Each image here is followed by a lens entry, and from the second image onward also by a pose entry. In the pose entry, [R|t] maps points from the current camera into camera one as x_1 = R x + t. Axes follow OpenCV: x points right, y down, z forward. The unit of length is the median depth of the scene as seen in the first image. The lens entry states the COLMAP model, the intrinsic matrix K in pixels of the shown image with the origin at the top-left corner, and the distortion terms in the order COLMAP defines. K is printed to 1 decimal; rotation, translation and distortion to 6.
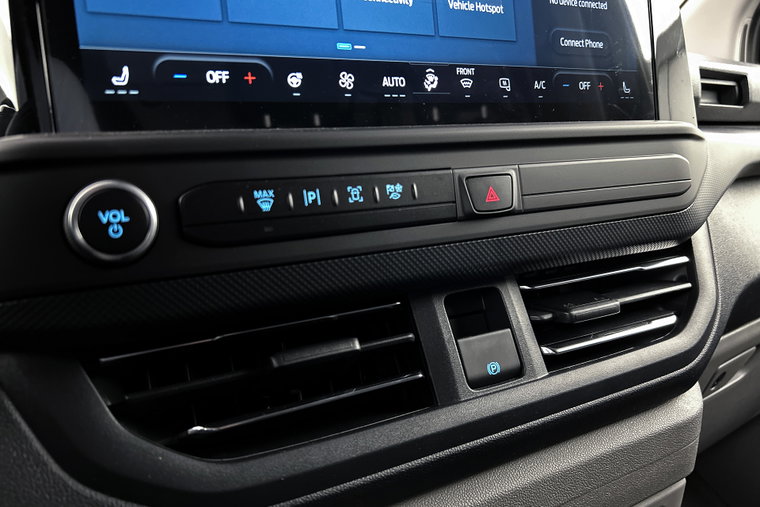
lens RADIAL K [[595.7, 0, 380.0], [0, 595.7, 253.5], [0, 0, 1]] dist [0.029101, -0.001726]
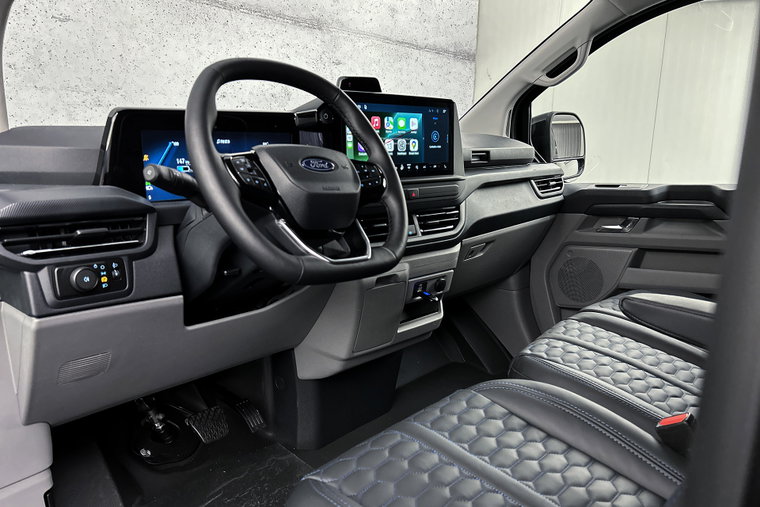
lens RADIAL K [[595.7, 0, 380.0], [0, 595.7, 253.5], [0, 0, 1]] dist [0.029101, -0.001726]
pose [[0.972455, 0.044062, 0.228888, -1.002995], [-0.064786, 0.994372, 0.083825, -0.013132], [-0.223907, -0.096345, 0.969837, -3.152346]]
